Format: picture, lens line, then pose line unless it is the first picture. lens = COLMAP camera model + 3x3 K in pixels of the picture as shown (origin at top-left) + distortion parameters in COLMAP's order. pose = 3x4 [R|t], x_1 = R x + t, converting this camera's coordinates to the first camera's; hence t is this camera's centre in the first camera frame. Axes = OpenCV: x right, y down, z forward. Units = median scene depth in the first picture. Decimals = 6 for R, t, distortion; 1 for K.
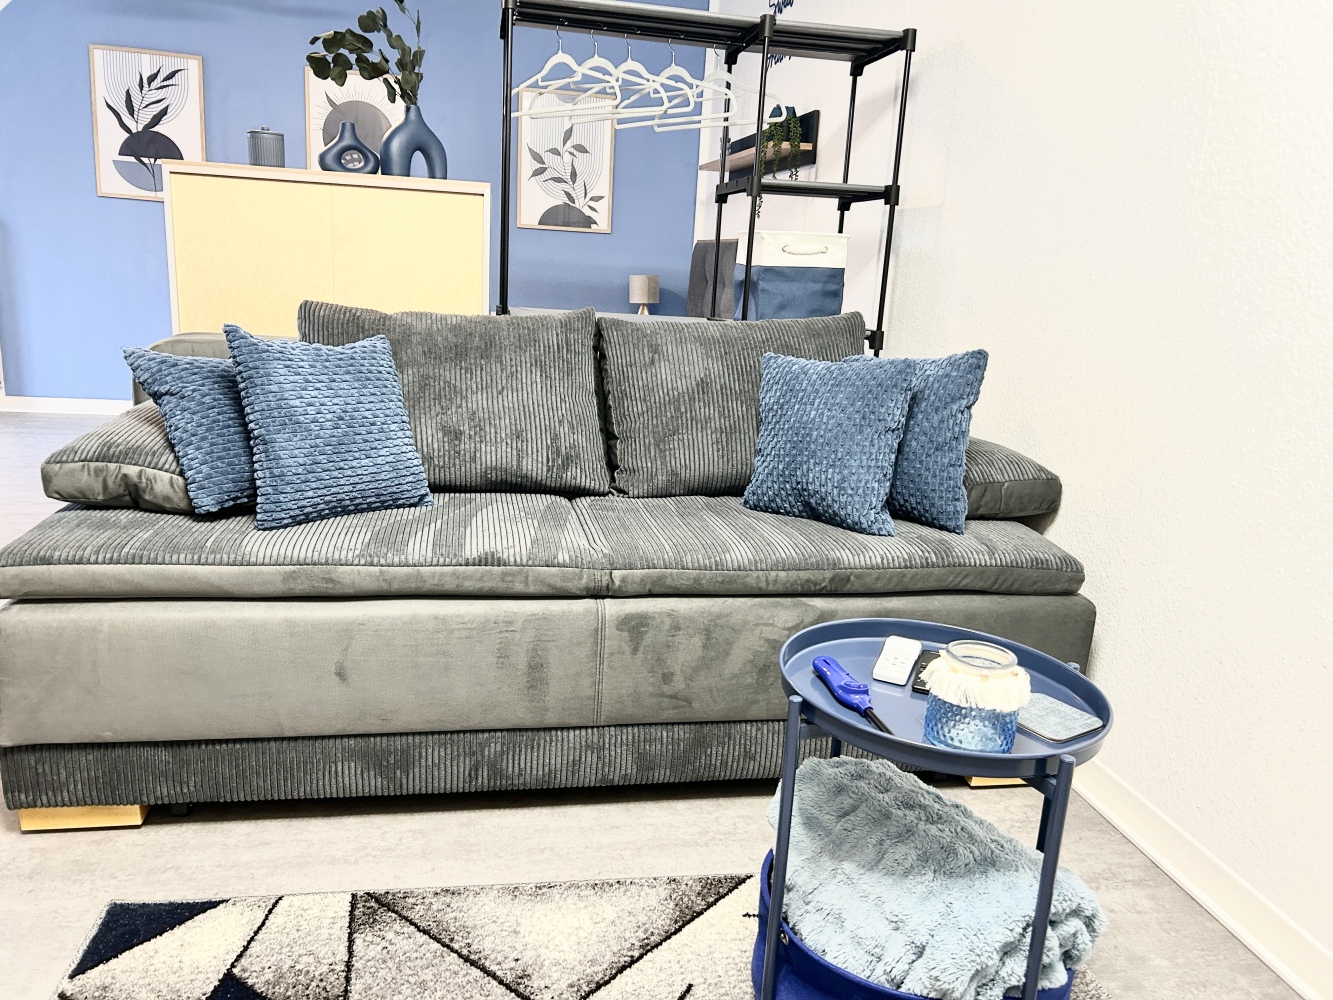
lens RADIAL K [[1010.3, 0, 666.5], [0, 1010.3, 500.0], [0, 0, 1]] dist [0.073154, -0.107512]
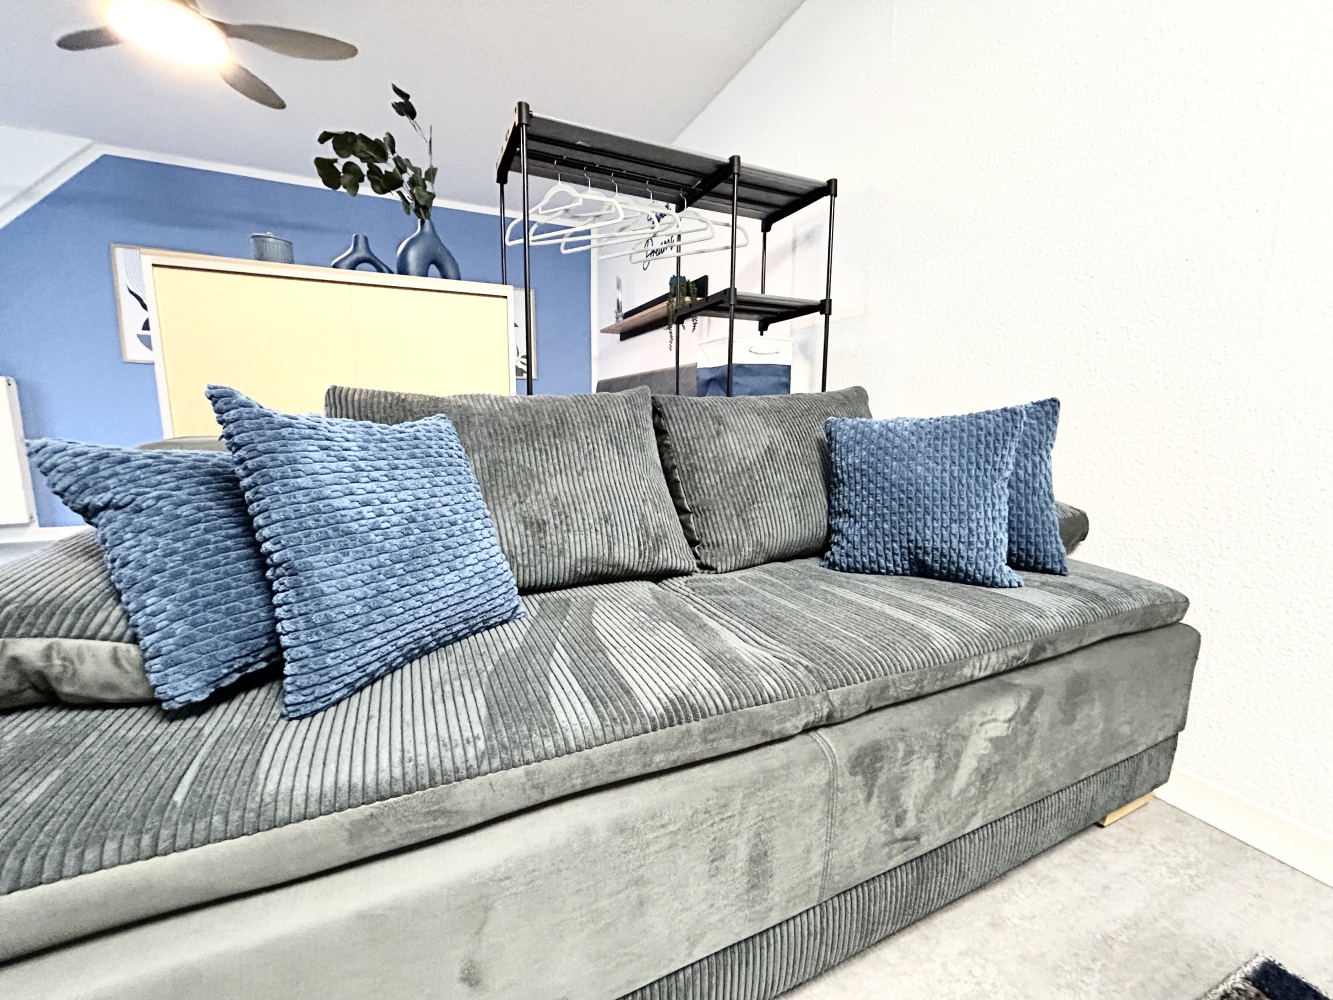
lens RADIAL K [[542.1, 0, 658.2], [0, 542.1, 495.2], [0, 0, 1]] dist [0.002817, 0.000168]
pose [[0.968959, -0.083305, 0.232764, -0.237651], [0.102357, 0.992211, -0.070991, -0.052499], [-0.225037, 0.092613, 0.969939, 0.590665]]
